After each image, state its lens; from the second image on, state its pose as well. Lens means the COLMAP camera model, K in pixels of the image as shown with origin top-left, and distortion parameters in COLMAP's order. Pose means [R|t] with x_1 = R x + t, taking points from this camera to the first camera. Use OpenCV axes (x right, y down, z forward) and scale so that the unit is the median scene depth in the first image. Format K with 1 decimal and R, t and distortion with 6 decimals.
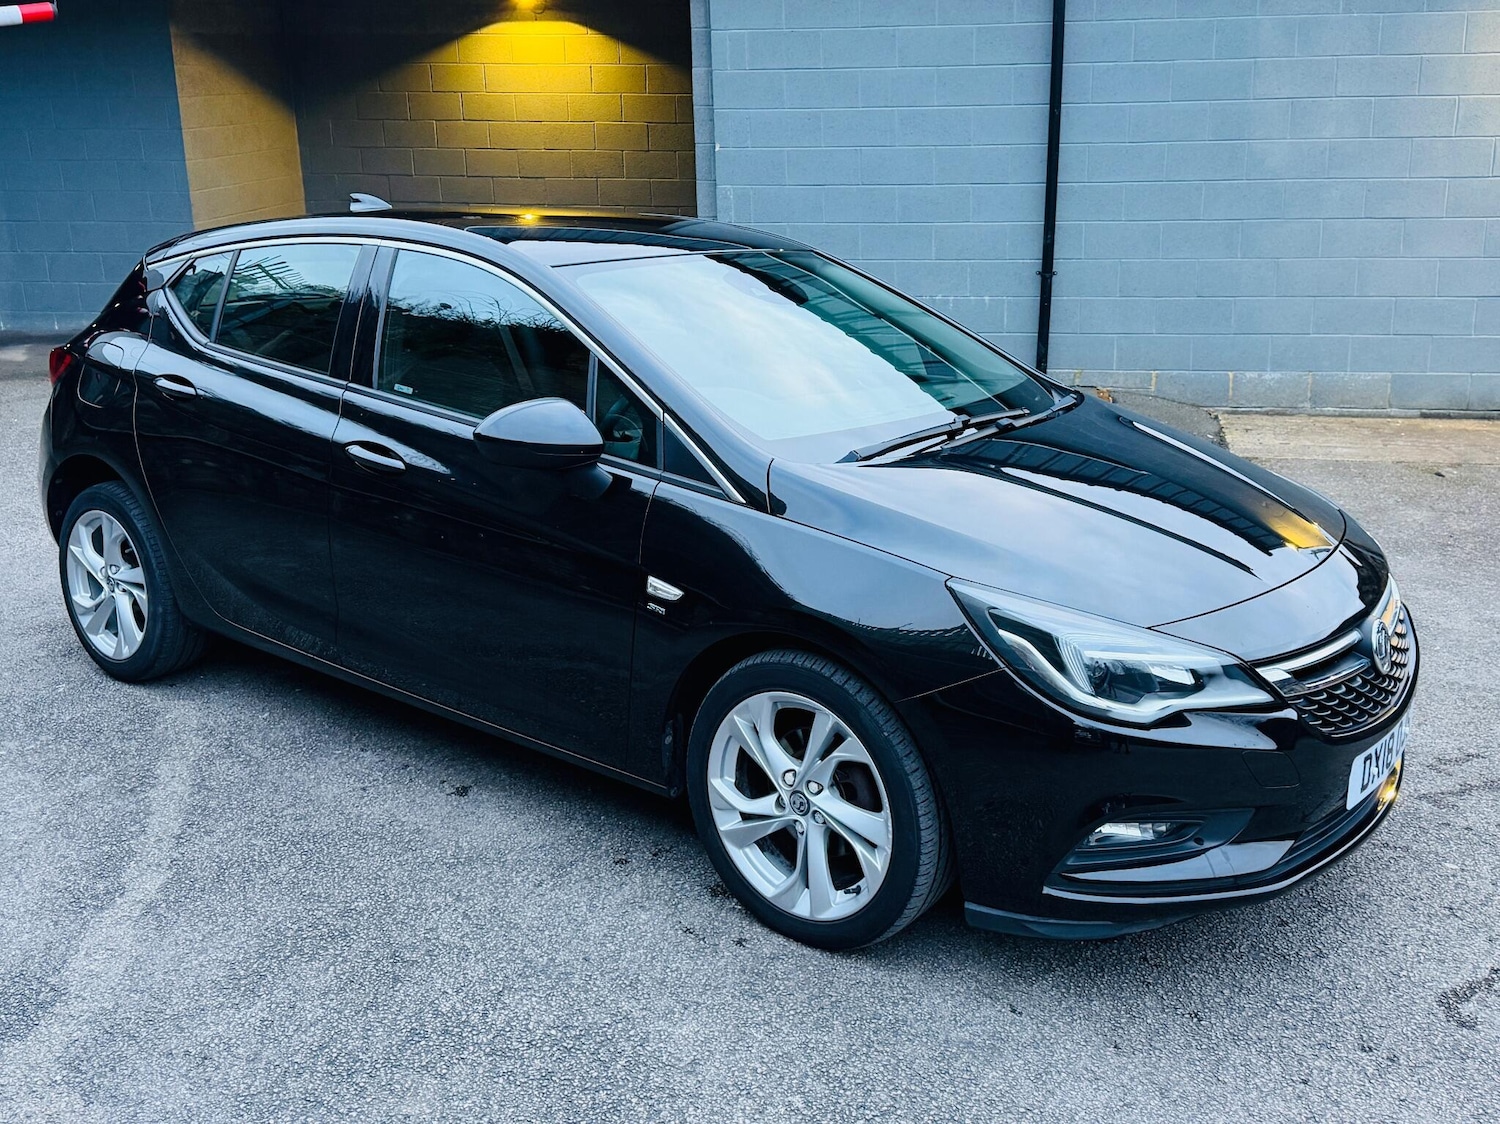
lens RADIAL K [[1161.8, 0, 785.5], [0, 1161.8, 467.9], [0, 0, 1]] dist [0.097452, -0.141439]
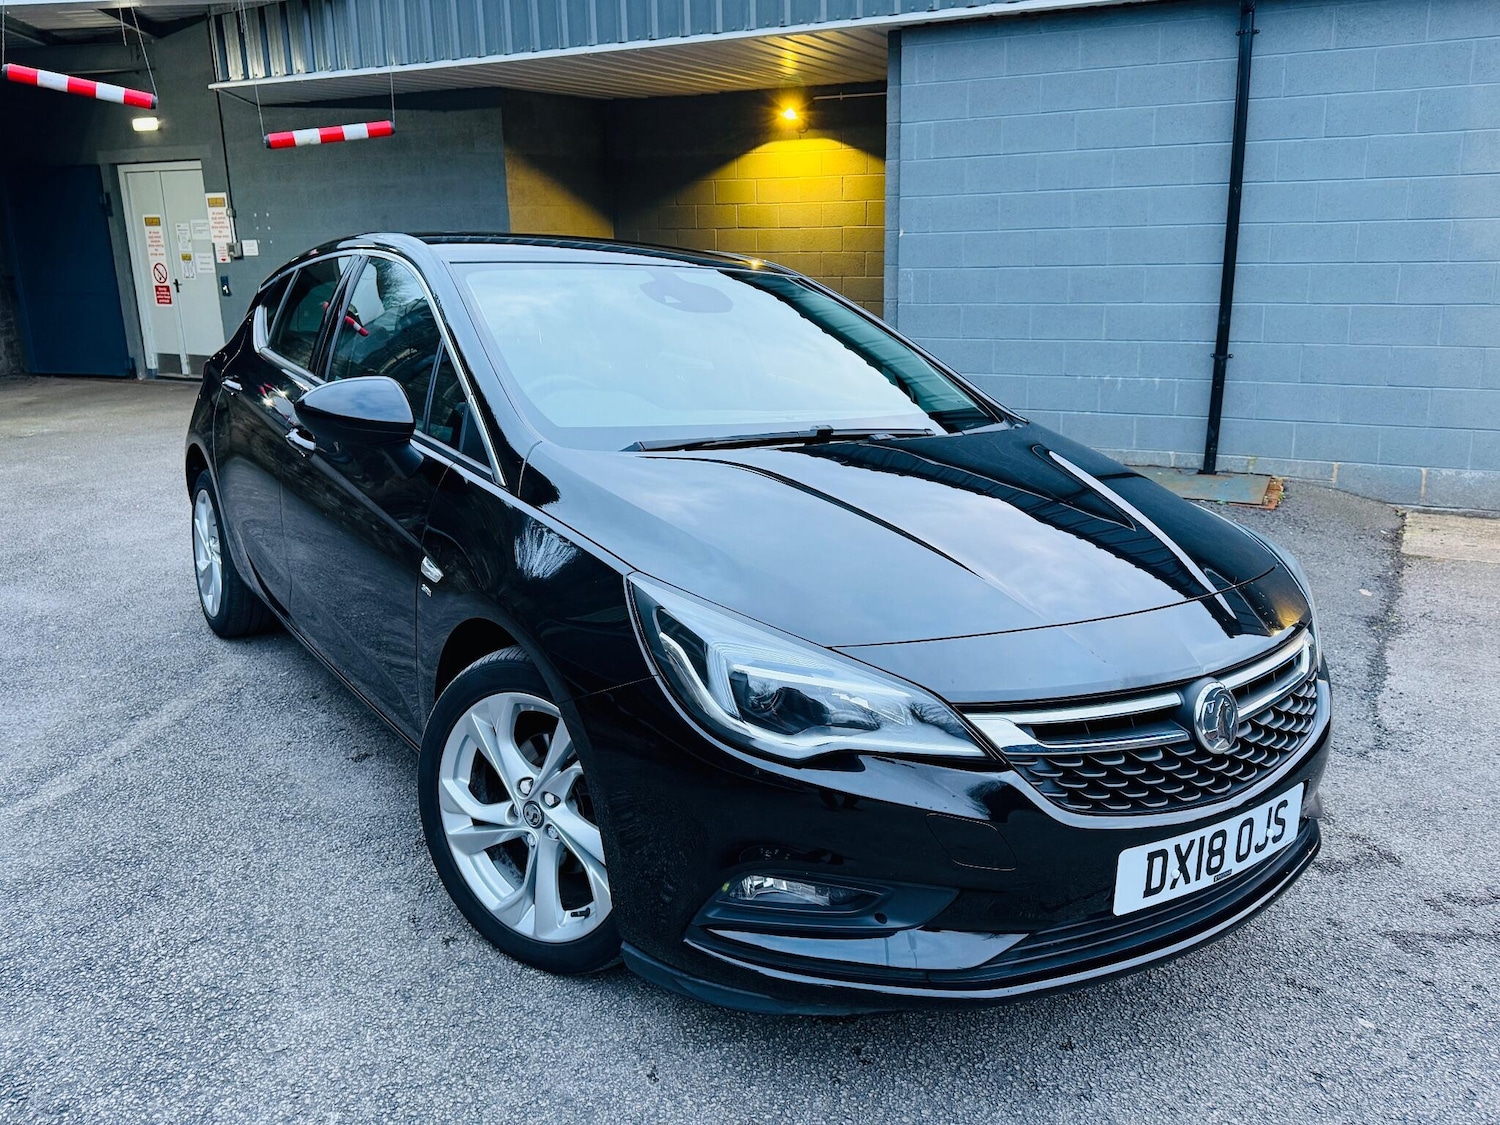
lens RADIAL K [[1018.3, 0, 755.3], [0, 1018.3, 542.6], [0, 0, 1]] dist [0.048169, -0.056483]
pose [[0.959070, 0.078817, -0.271978, 0.356539], [-0.079418, 0.996802, 0.008814, 0.049328], [0.271803, 0.013146, 0.962263, 0.242634]]
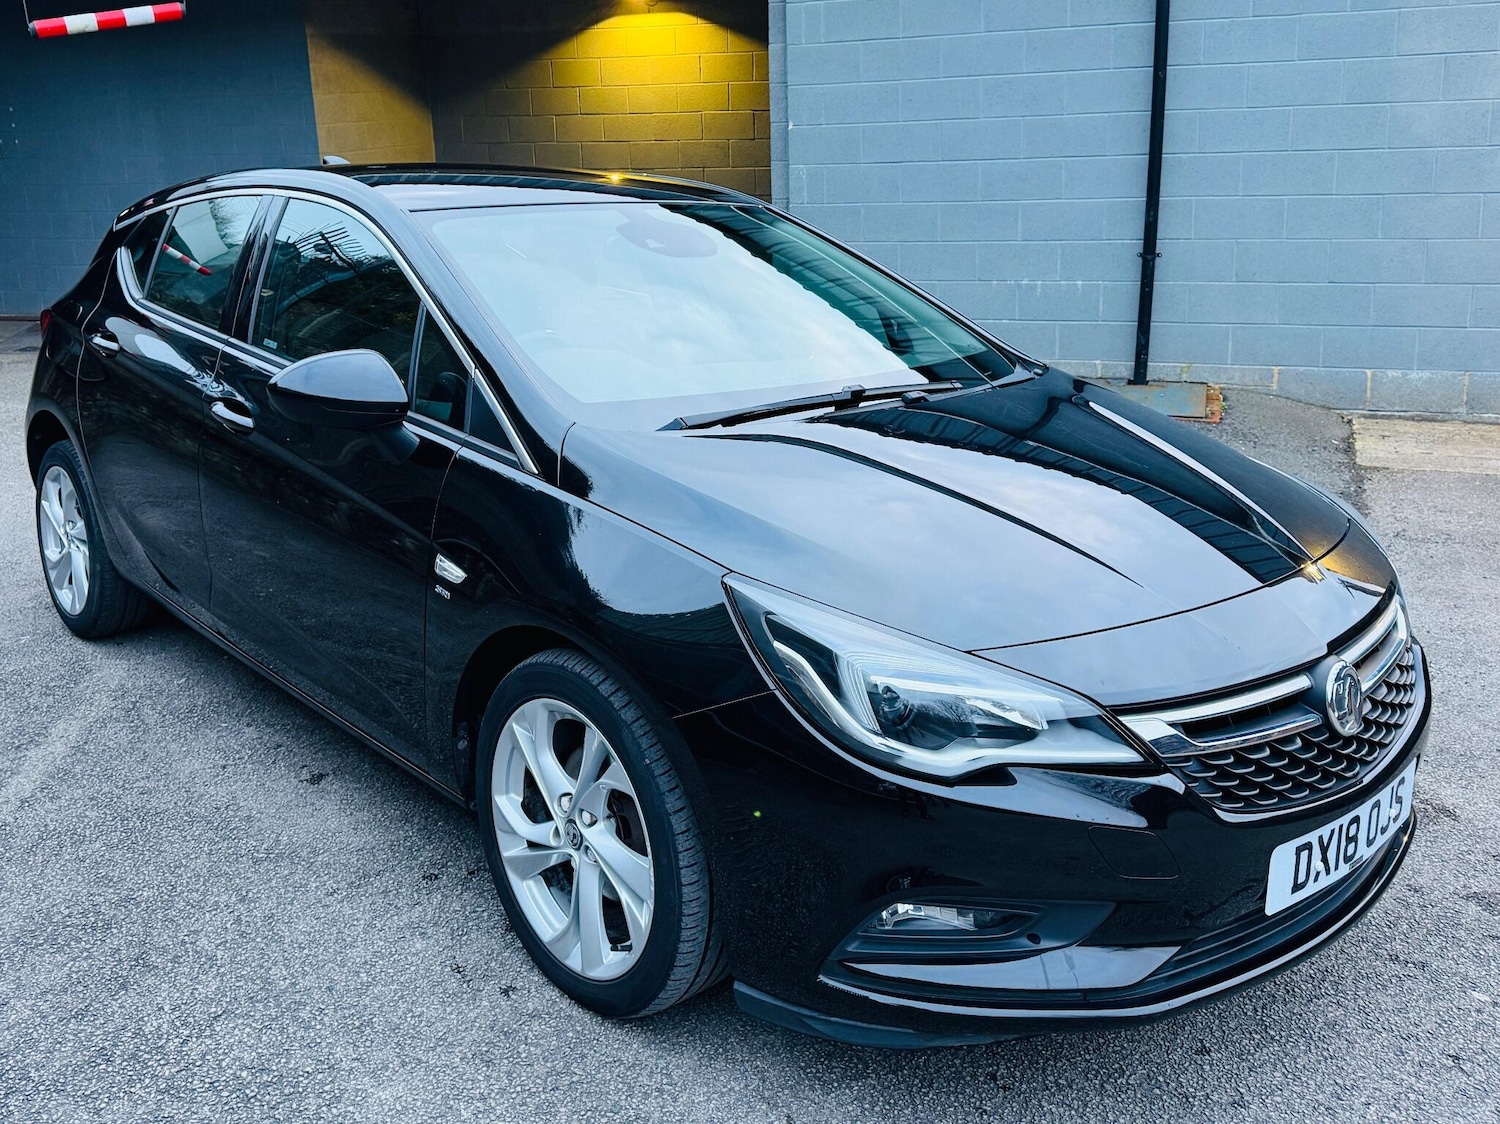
lens RADIAL K [[1164.2, 0, 685.3], [0, 1164.2, 455.4], [0, 0, 1]] dist [0.067992, -0.094300]
pose [[0.979595, 0.035573, -0.197808, 0.220598], [-0.037121, 0.999302, -0.004124, 0.015537], [0.197523, 0.011383, 0.980232, 0.174912]]
